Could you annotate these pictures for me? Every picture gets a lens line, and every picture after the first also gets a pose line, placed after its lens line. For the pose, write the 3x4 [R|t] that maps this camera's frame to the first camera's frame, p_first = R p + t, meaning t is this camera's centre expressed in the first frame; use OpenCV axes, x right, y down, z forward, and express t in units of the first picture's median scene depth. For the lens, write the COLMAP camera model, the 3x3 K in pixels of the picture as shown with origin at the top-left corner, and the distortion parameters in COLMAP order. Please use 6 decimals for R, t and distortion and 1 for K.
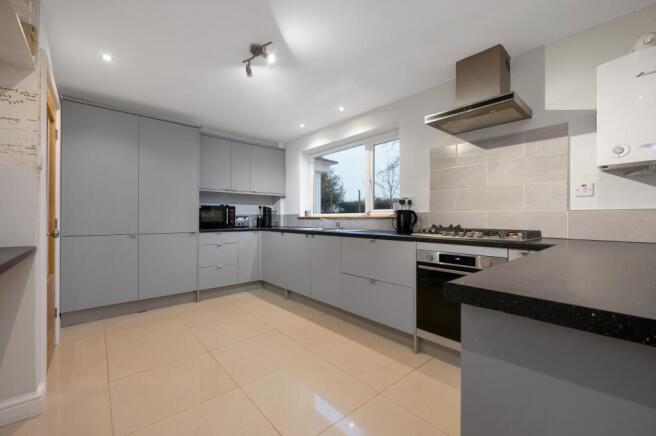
lens RADIAL K [[262.0, 0, 325.0], [0, 262.0, 219.2], [0, 0, 1]] dist [-0.000863, -0.000058]
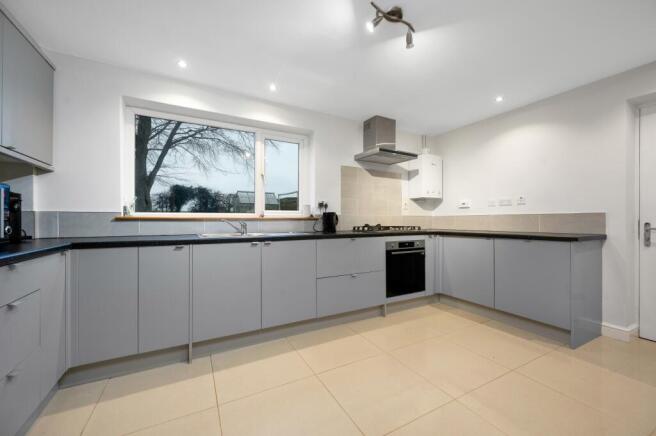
lens RADIAL K [[262.0, 0, 326.8], [0, 262.0, 217.2], [0, 0, 1]] dist [-0.000863, -0.000058]
pose [[0.225175, 0.002423, 0.974315, -0.902347], [0.001277, 0.999995, -0.002782, -0.011673], [-0.974318, 0.001870, 0.225170, 0.821671]]
